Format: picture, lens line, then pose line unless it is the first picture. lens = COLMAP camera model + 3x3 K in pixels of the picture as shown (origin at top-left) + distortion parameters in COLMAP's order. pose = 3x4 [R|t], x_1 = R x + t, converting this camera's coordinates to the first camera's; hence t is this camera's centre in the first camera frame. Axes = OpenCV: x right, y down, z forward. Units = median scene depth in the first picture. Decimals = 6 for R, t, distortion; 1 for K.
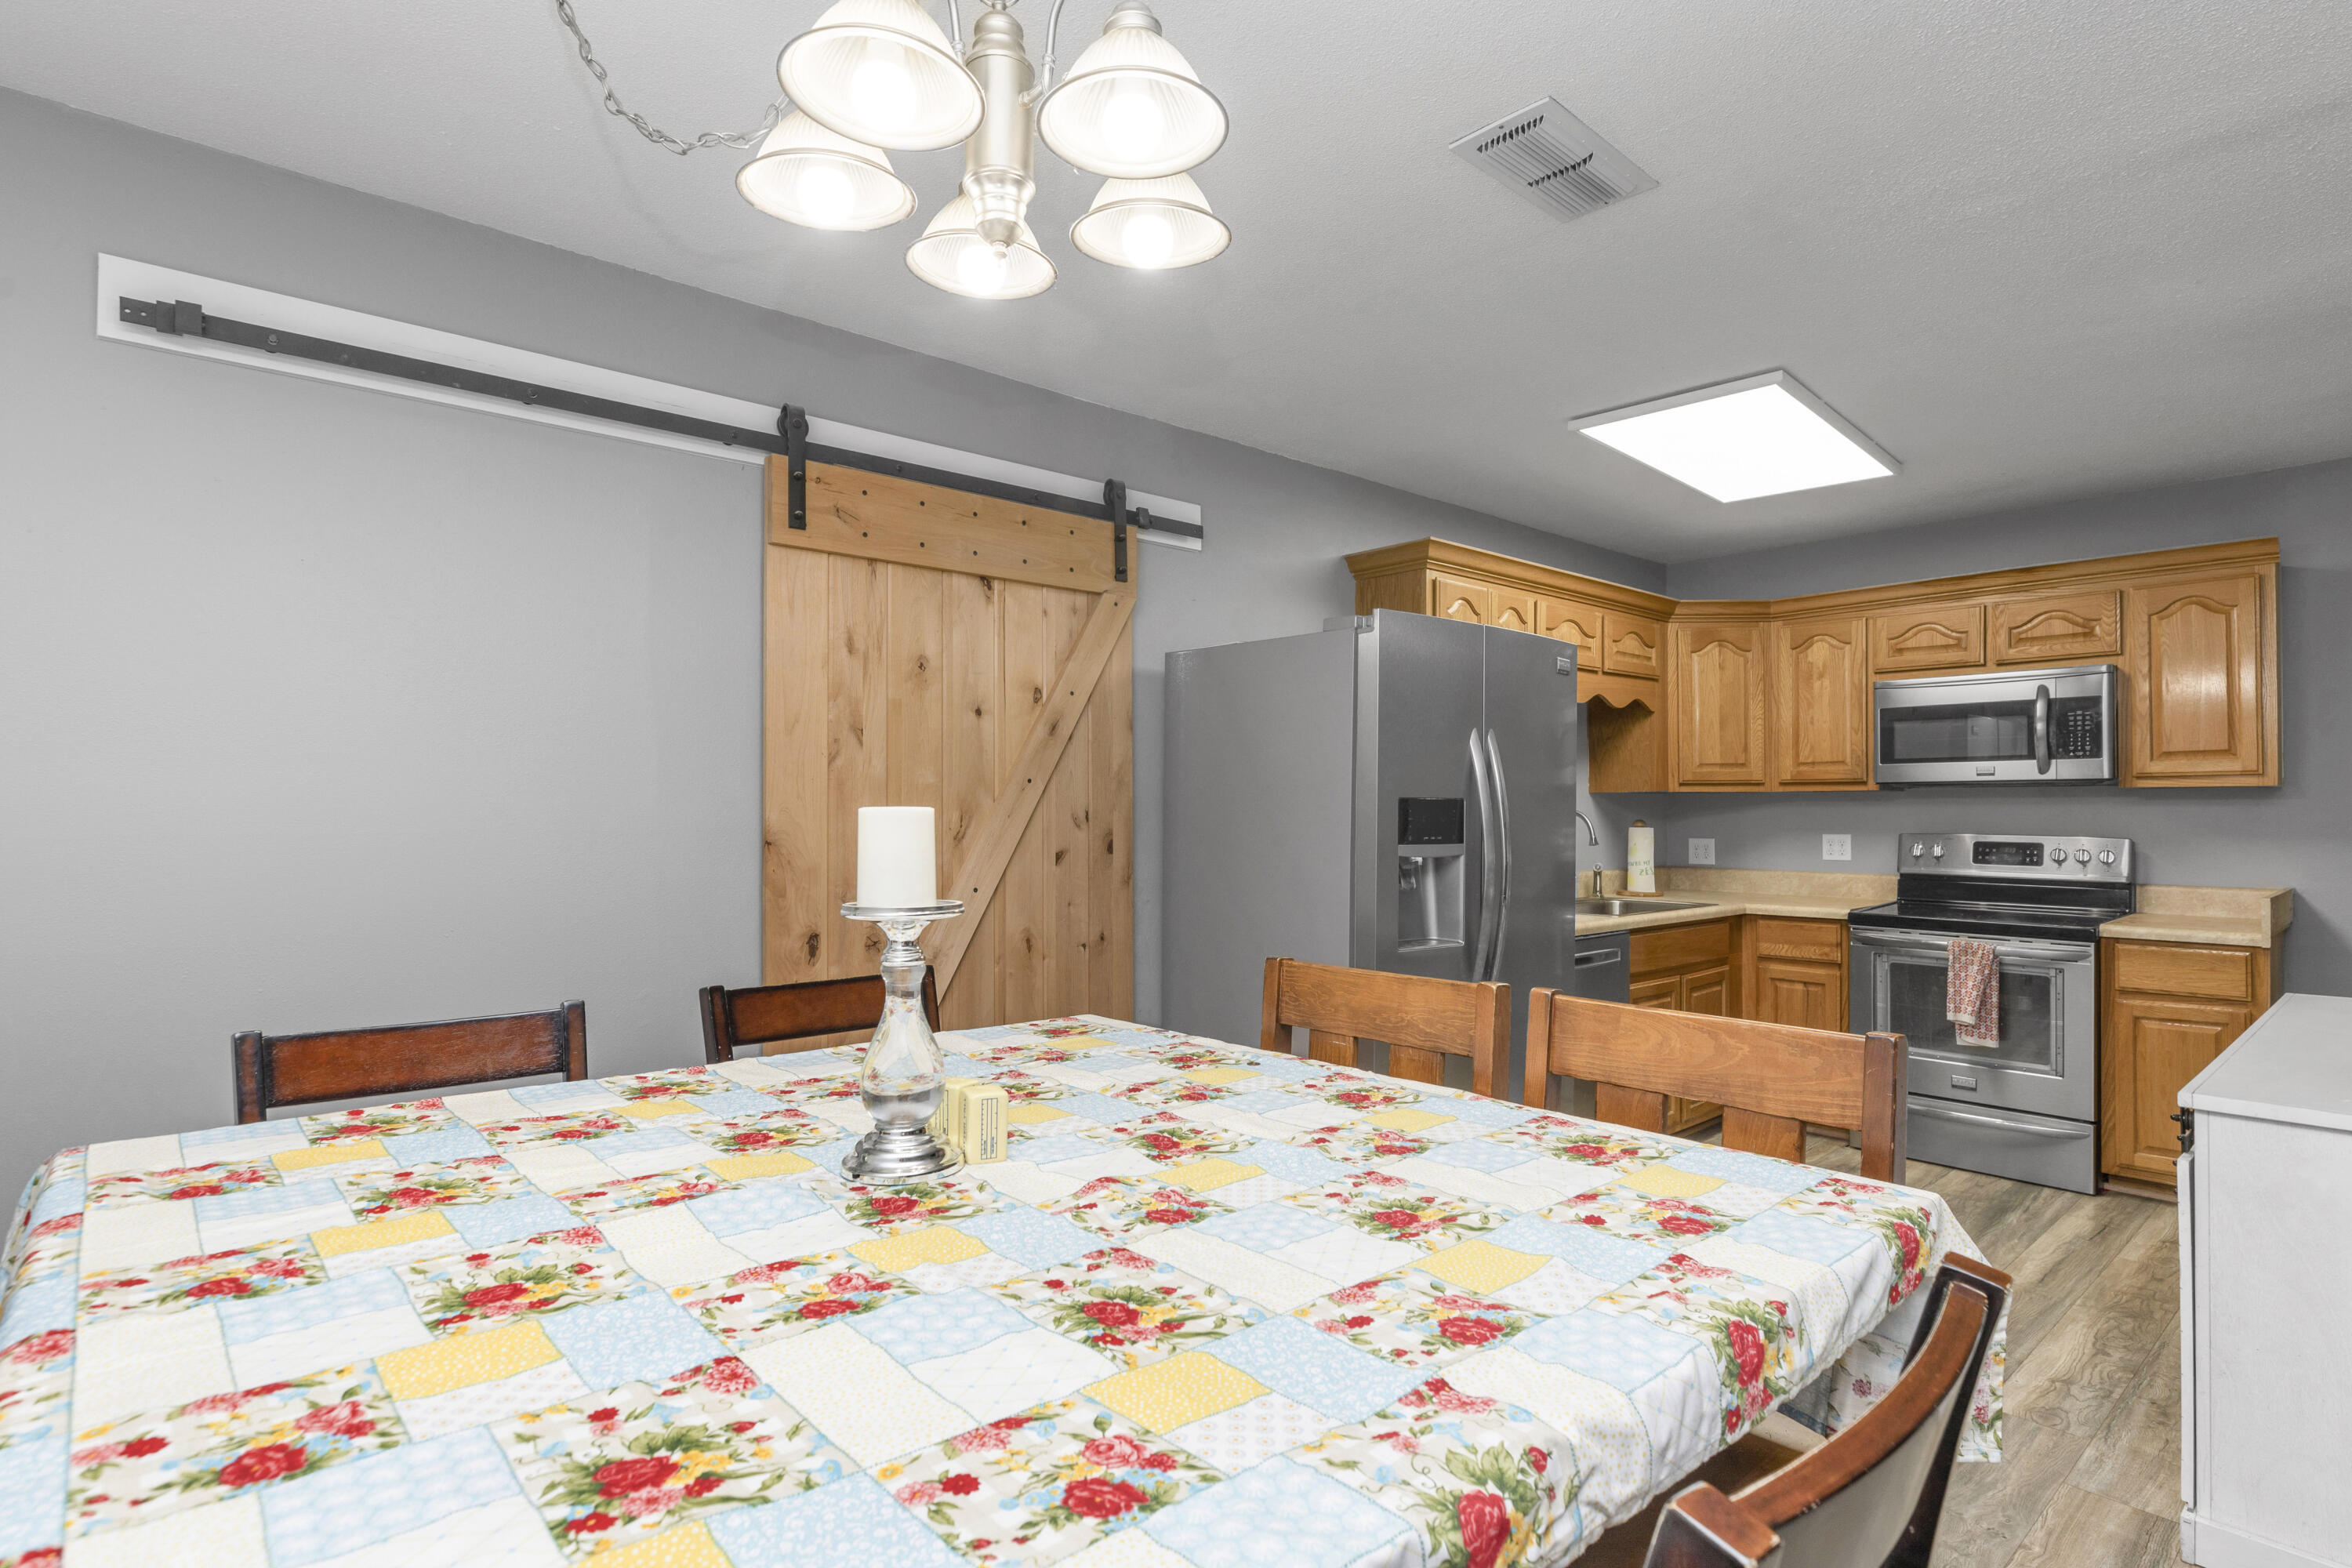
lens RADIAL K [[1174.8, 0, 1145.2], [0, 1174.8, 797.2], [0, 0, 1]] dist [-0.000046, 0.000102]
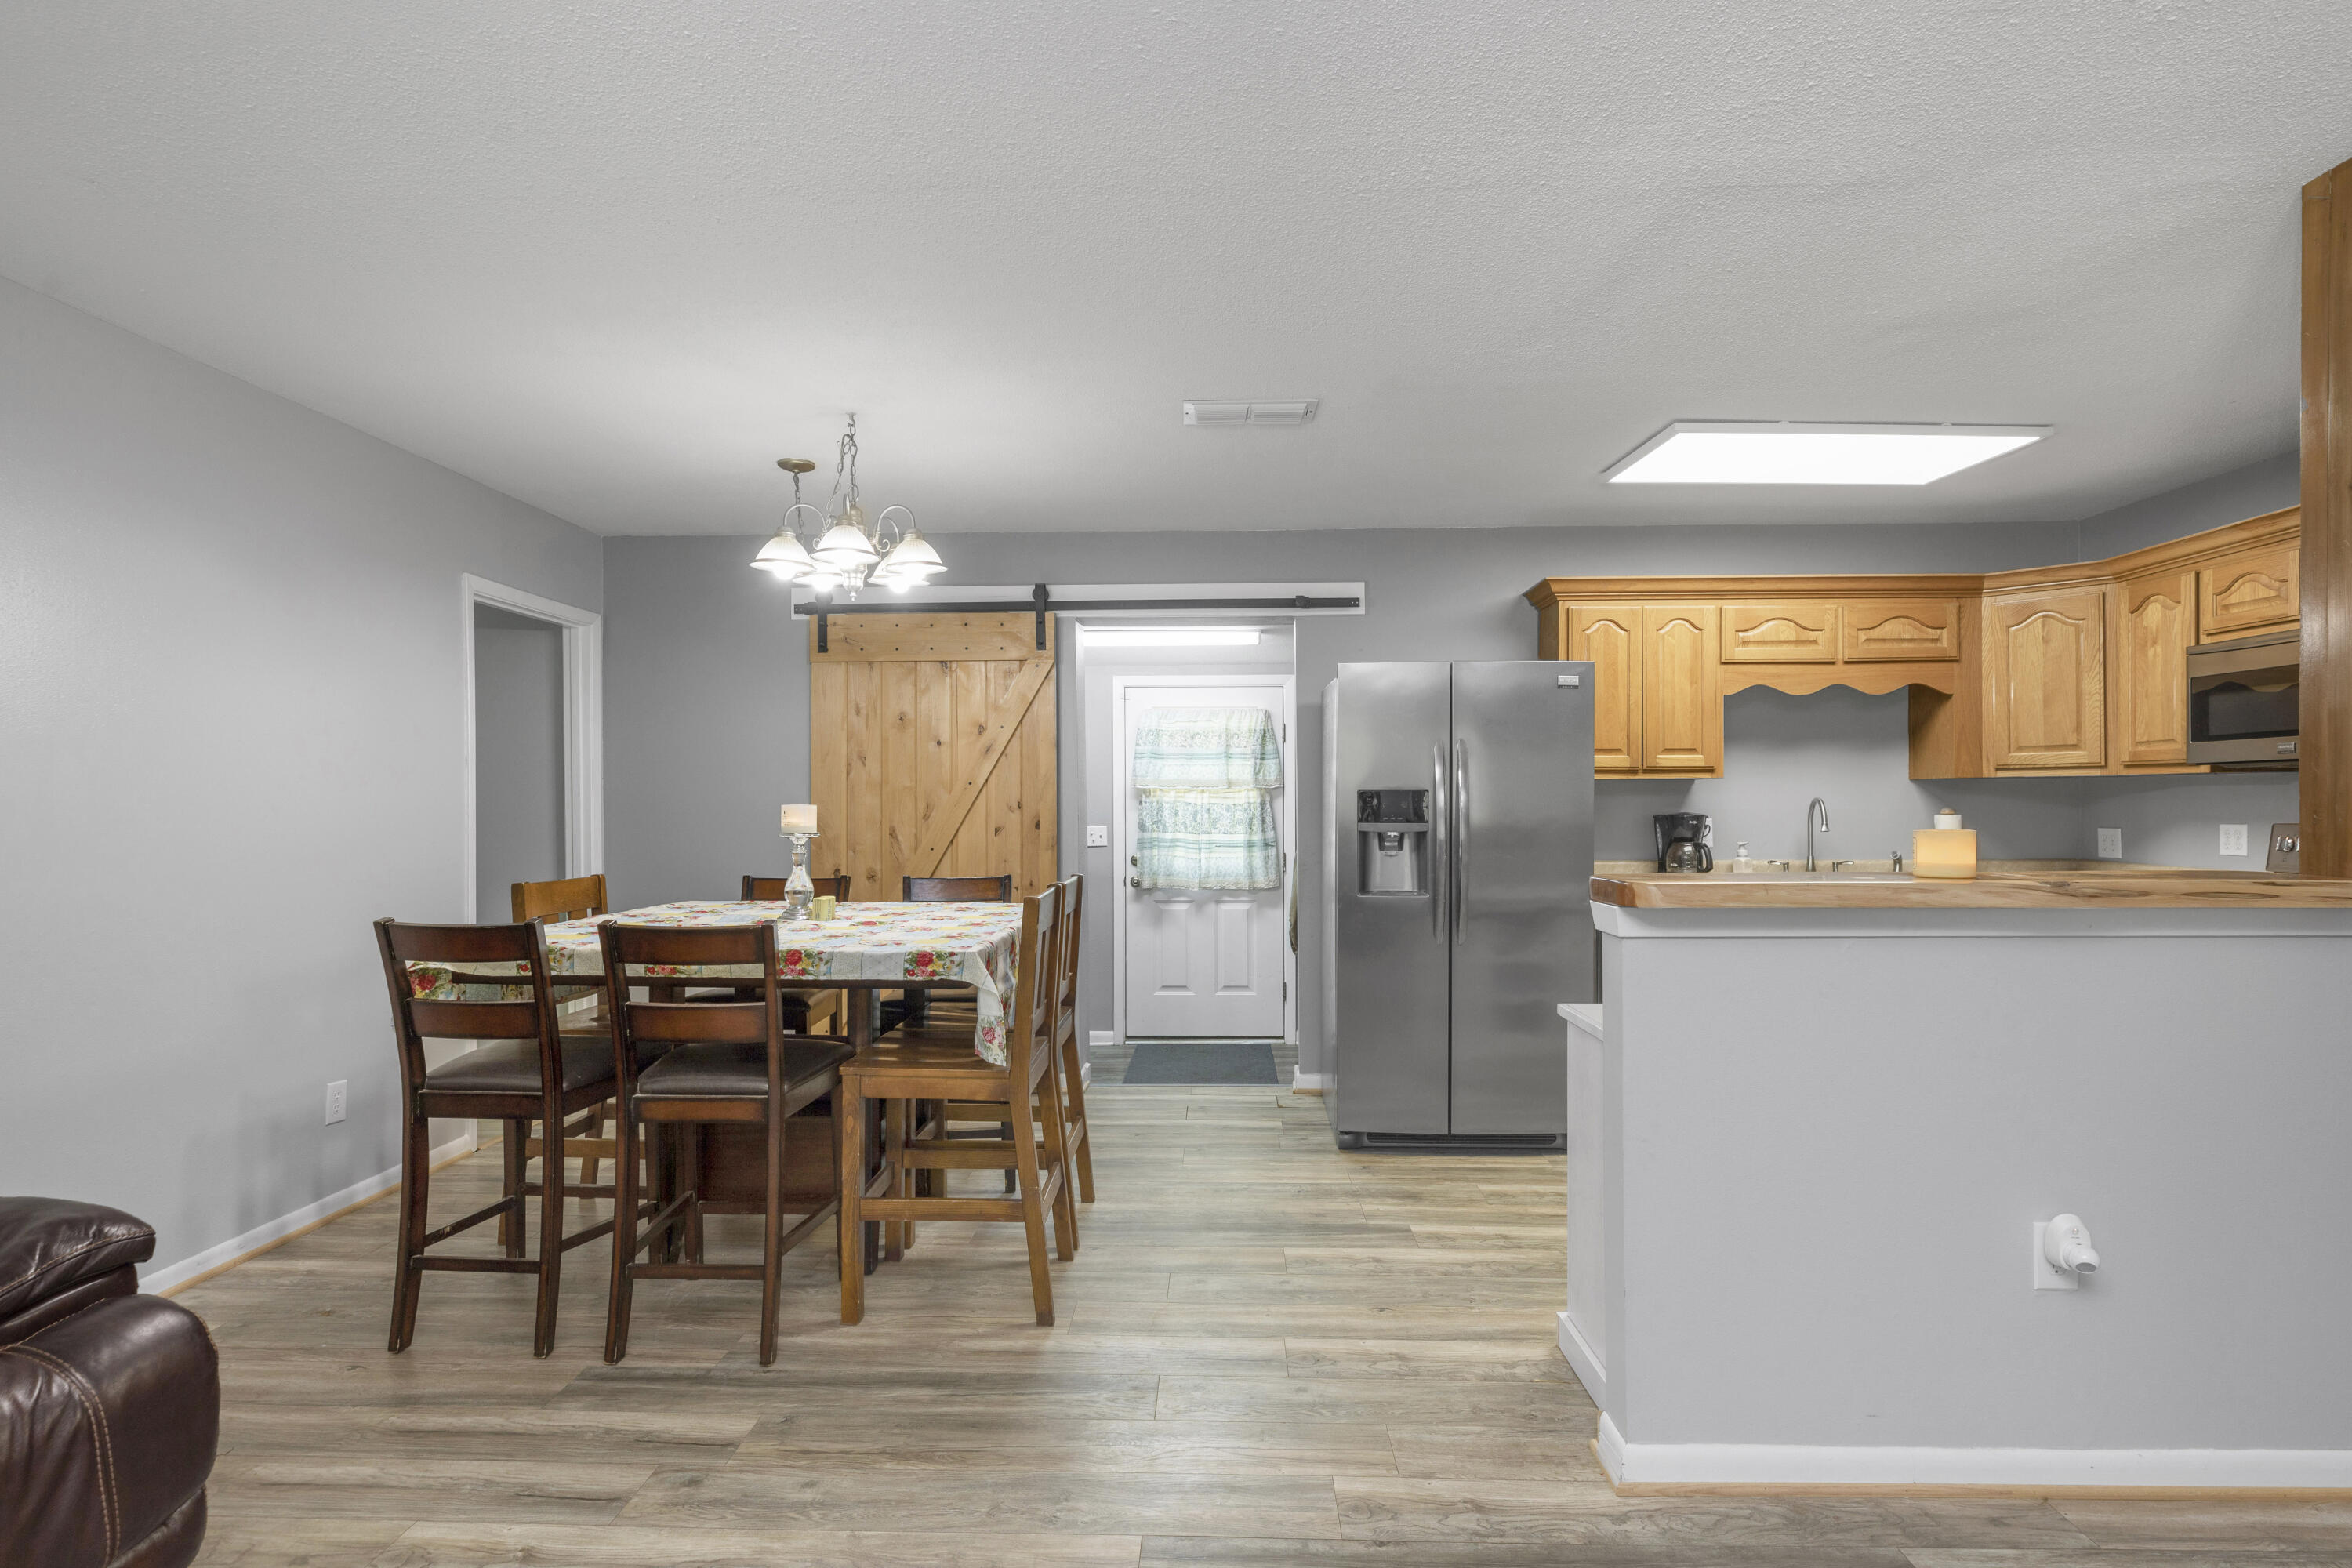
lens RADIAL K [[1141.6, 0, 1194.2], [0, 1141.6, 802.5], [0, 0, 1]] dist [0.002624, -0.000271]
pose [[0.737641, -0.001914, -0.675191, 0.667595], [0.011325, 0.999890, 0.009538, -0.000282], [0.675098, -0.014681, 0.737582, -0.115512]]
